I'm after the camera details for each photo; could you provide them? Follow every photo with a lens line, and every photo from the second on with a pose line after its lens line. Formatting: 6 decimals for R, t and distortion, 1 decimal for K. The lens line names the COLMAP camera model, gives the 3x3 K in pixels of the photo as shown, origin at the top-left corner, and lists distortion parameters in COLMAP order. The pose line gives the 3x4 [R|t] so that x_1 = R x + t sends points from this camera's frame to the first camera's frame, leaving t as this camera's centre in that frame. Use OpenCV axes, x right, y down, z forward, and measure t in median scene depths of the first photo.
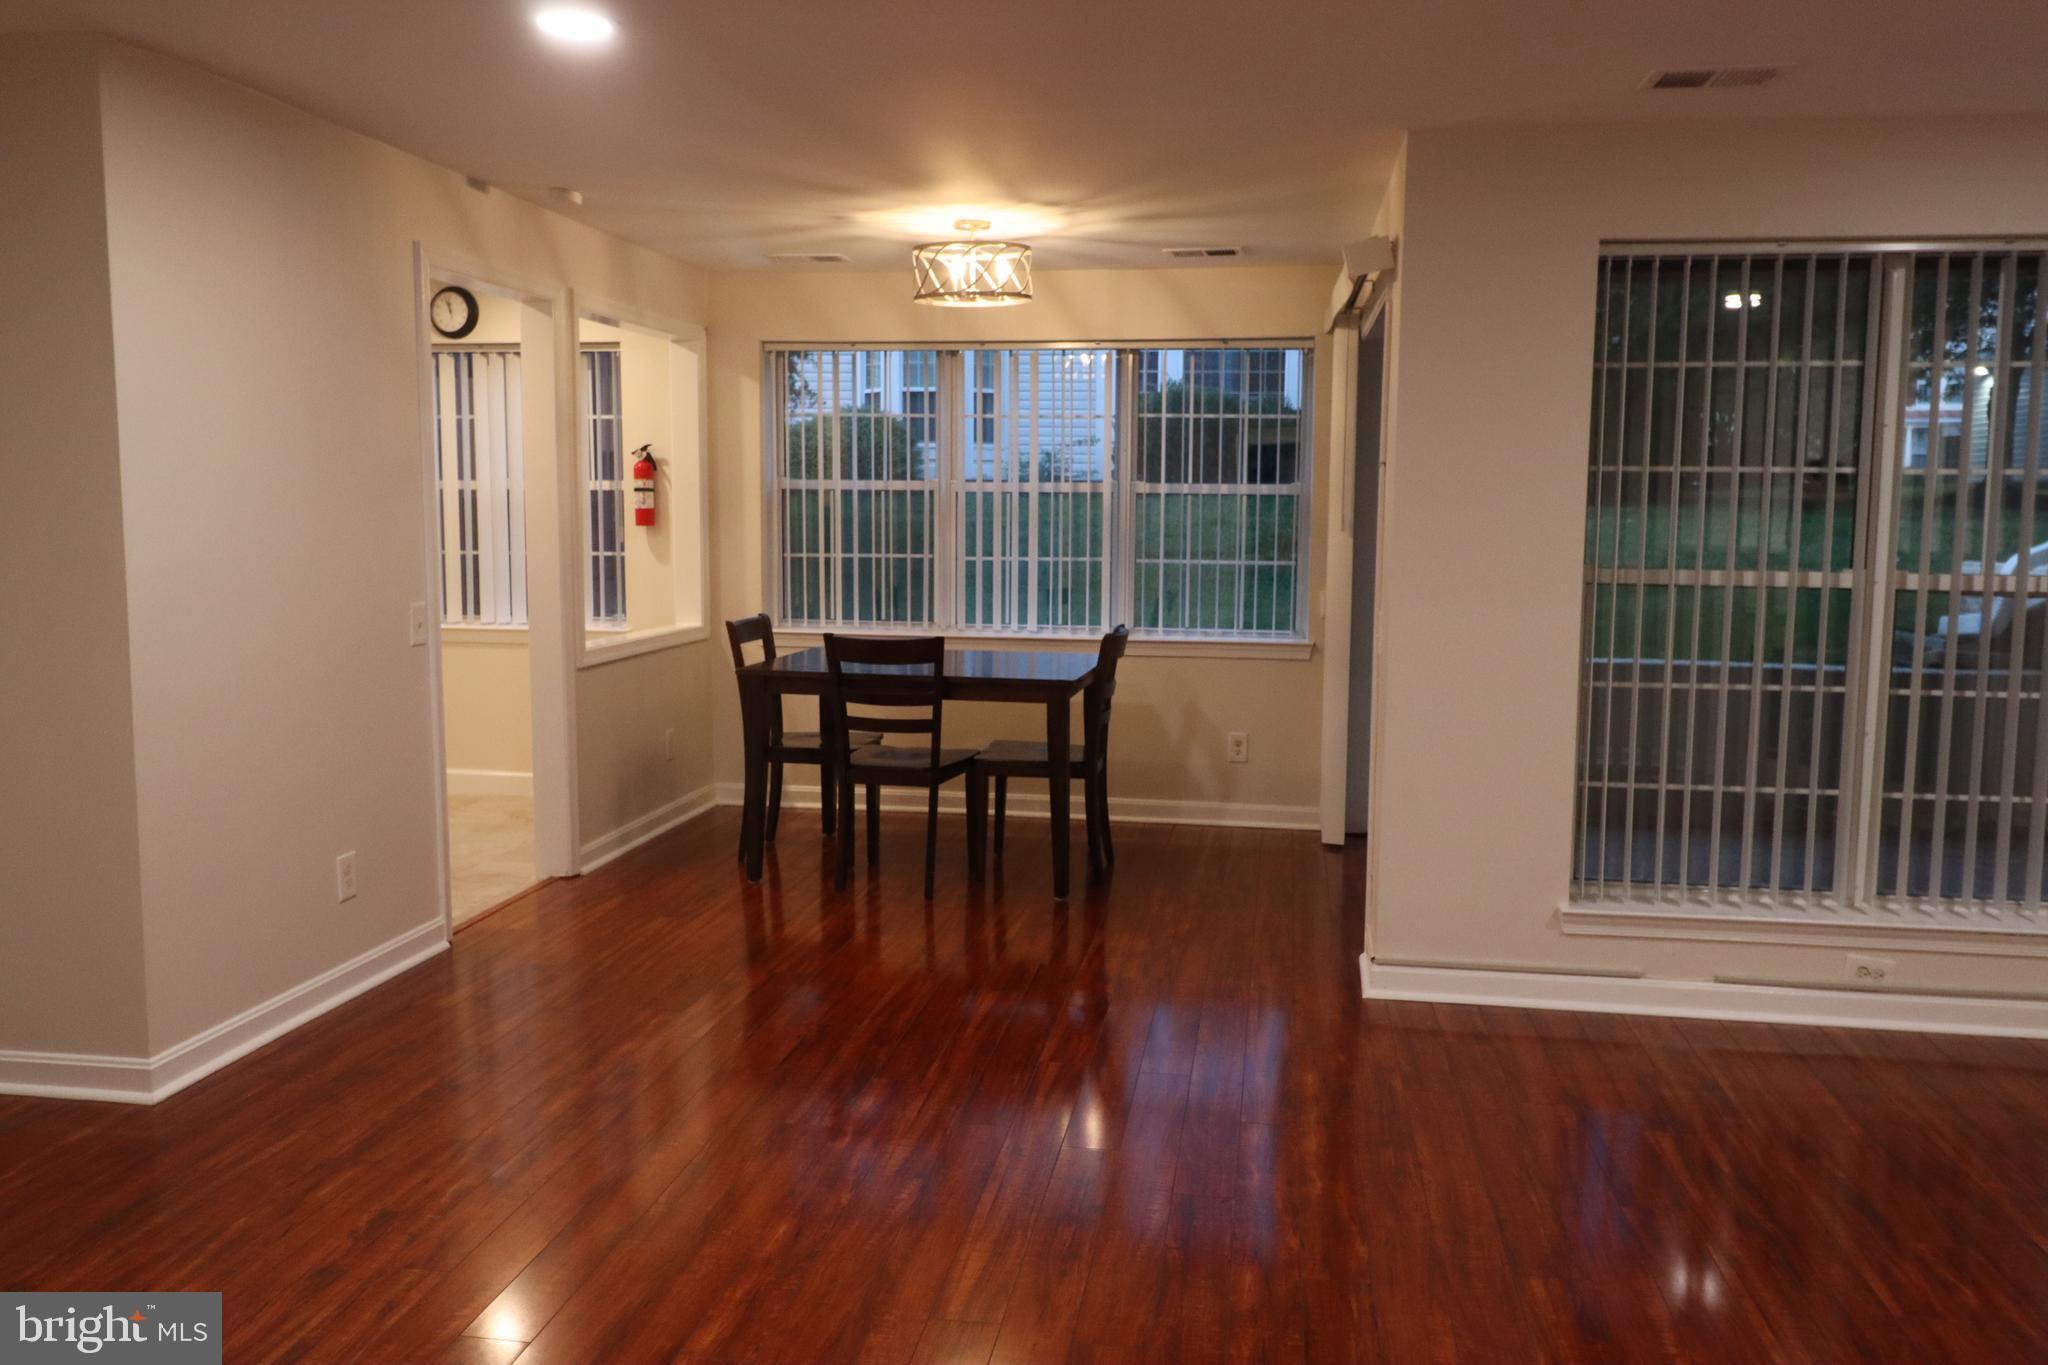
lens RADIAL K [[1560.9, 0, 1036.7], [0, 1560.9, 662.0], [0, 0, 1]] dist [0.006873, -0.003911]
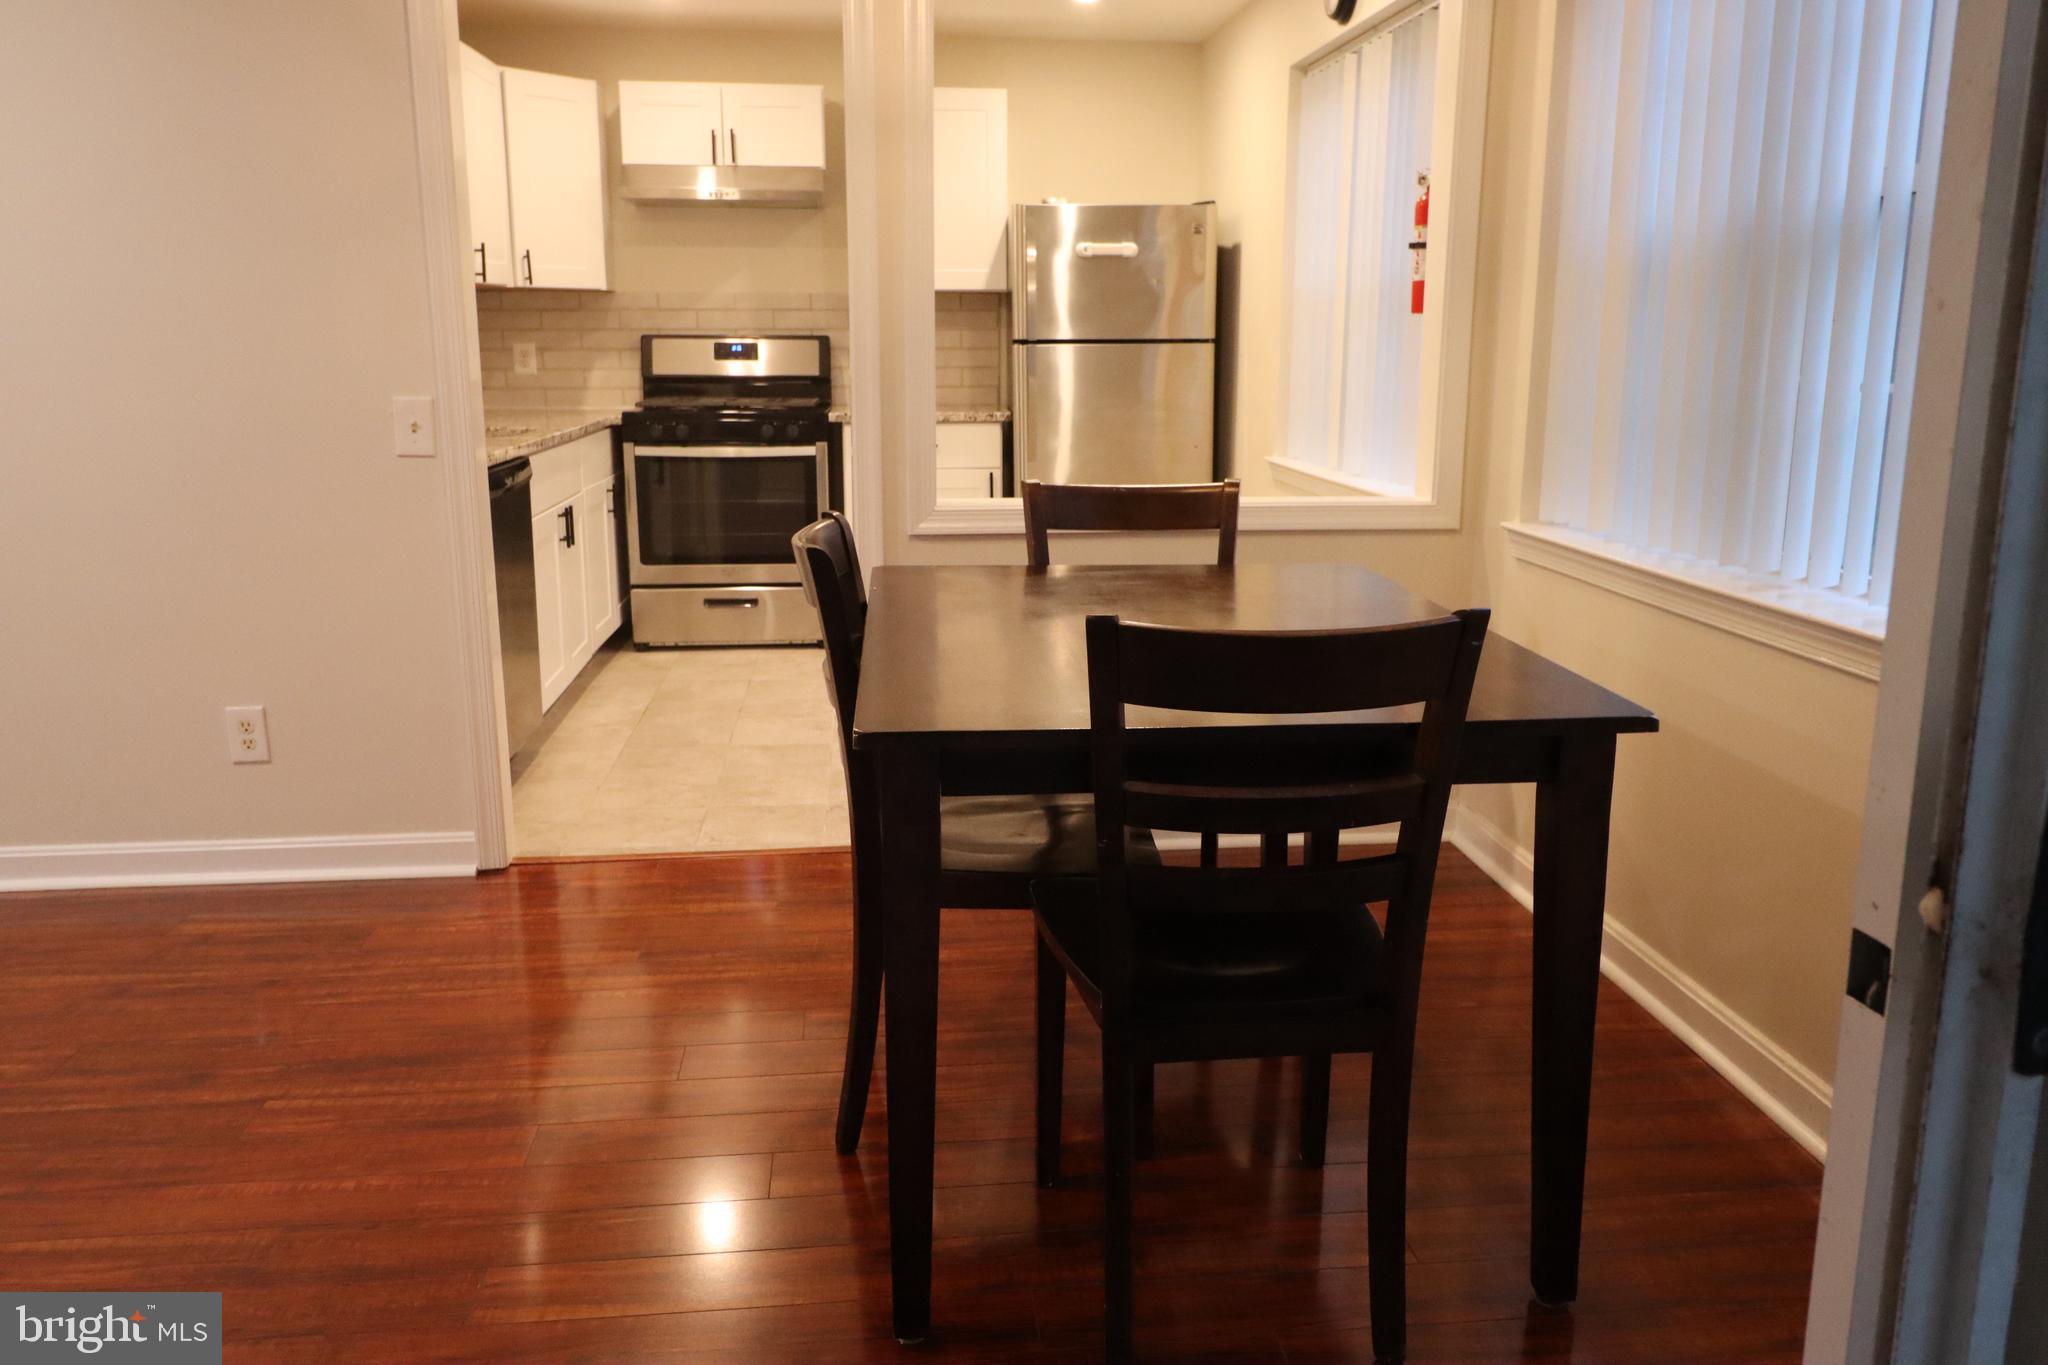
lens RADIAL K [[1560.9, 0, 1036.7], [0, 1560.9, 662.0], [0, 0, 1]] dist [0.006873, -0.003911]
pose [[0.251229, 0.187952, -0.949504, 0.417166], [-0.096392, 0.980948, 0.168672, -0.073532], [0.963116, 0.049150, 0.264559, 1.201141]]
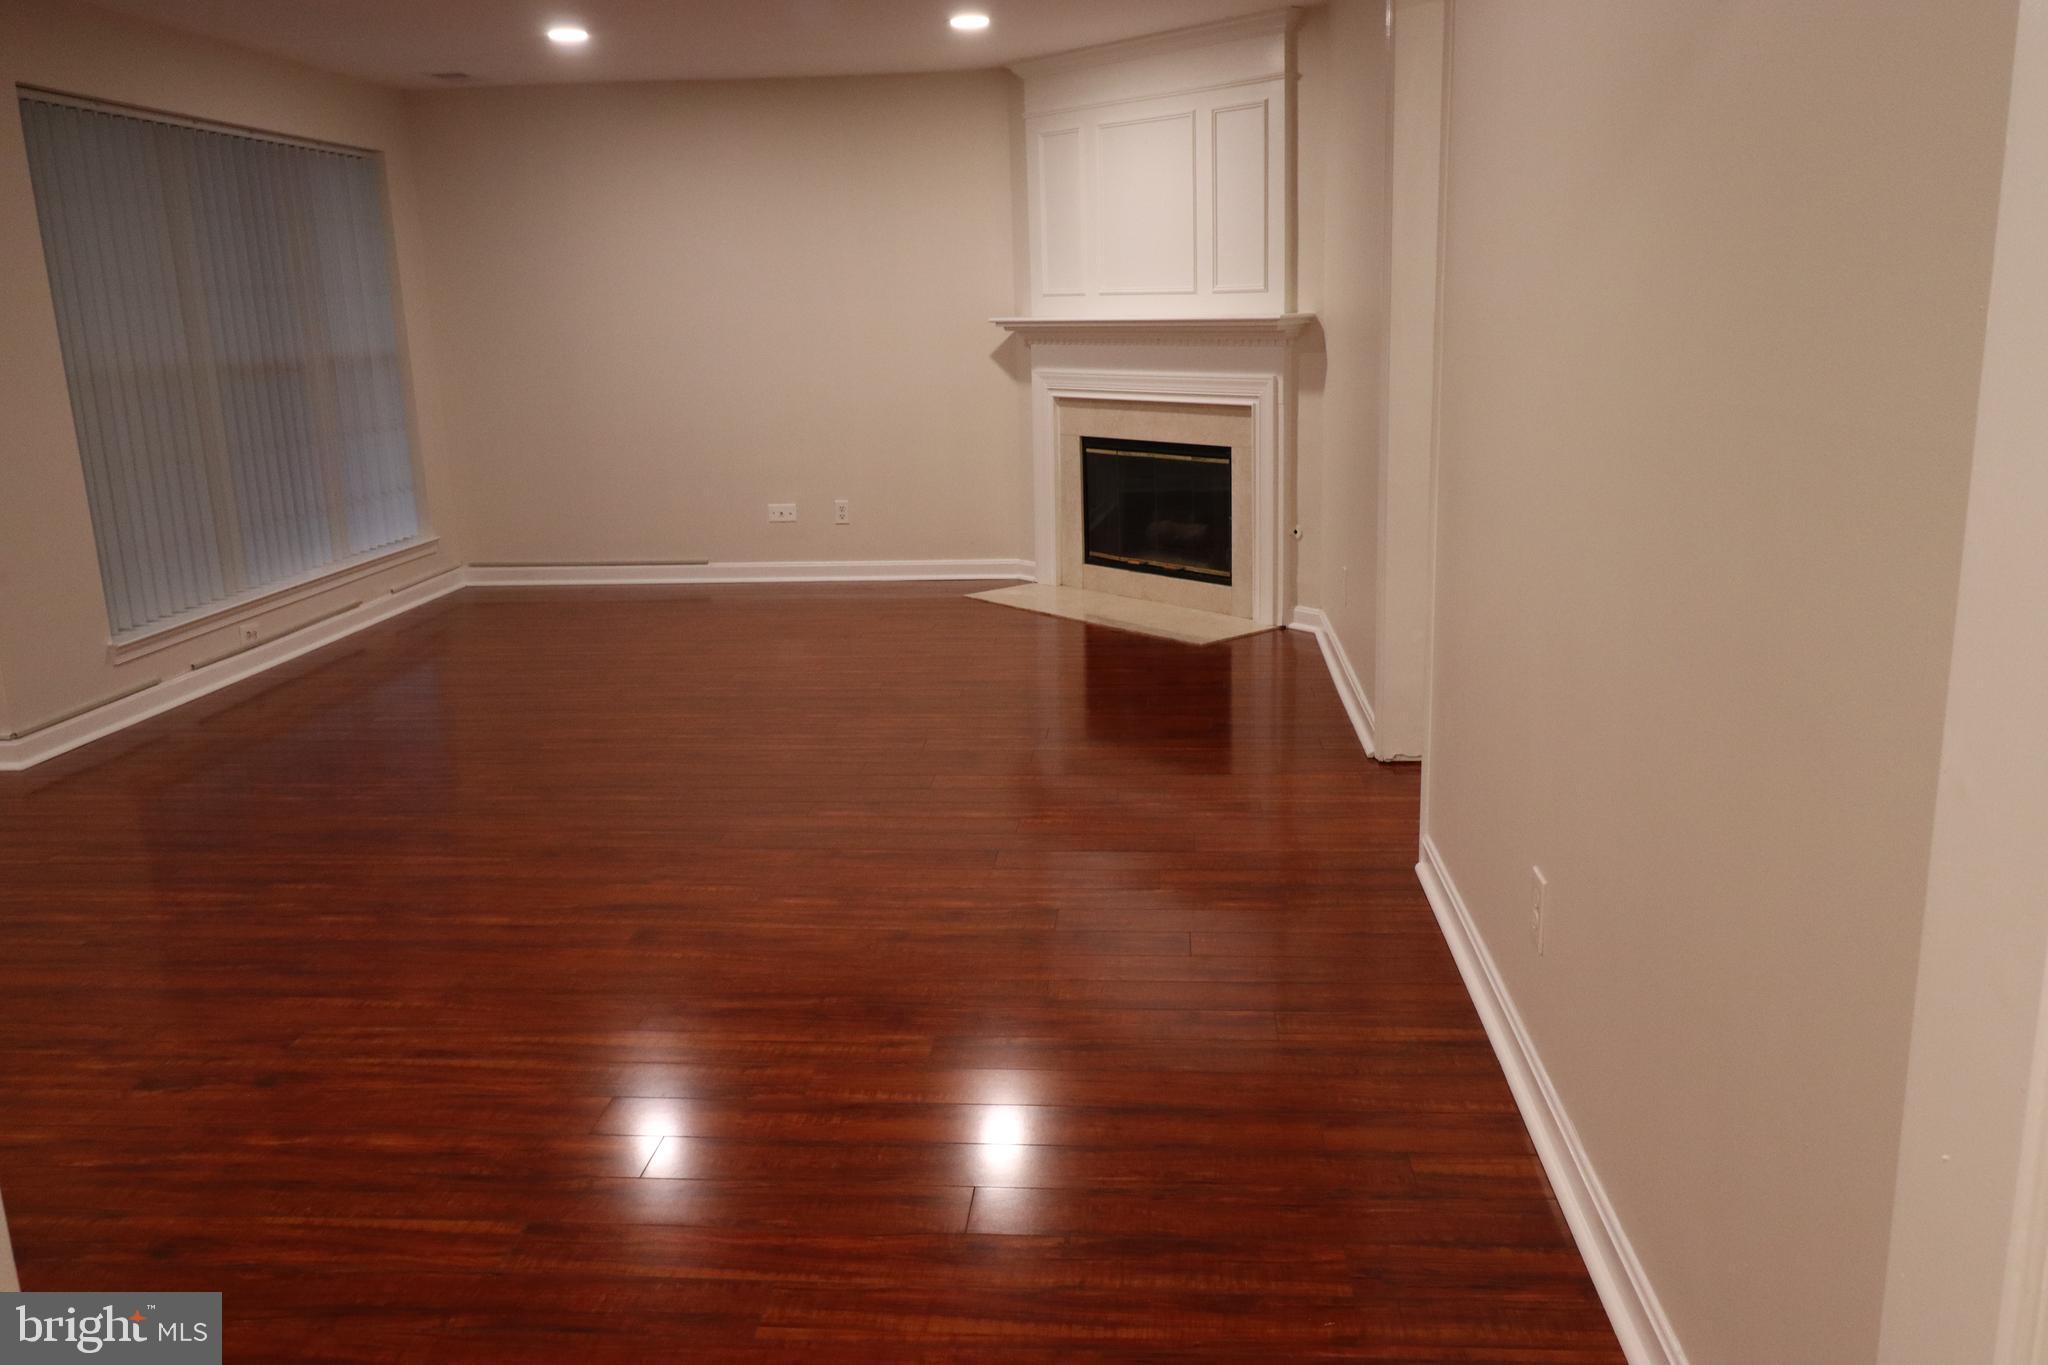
lens RADIAL K [[1560.9, 0, 1036.7], [0, 1560.9, 662.0], [0, 0, 1]] dist [0.006873, -0.003911]
pose [[-0.070592, -0.234957, 0.969439, -0.931612], [0.132754, 0.961006, 0.242580, -0.032192], [-0.988632, 0.145821, -0.036648, 0.337437]]
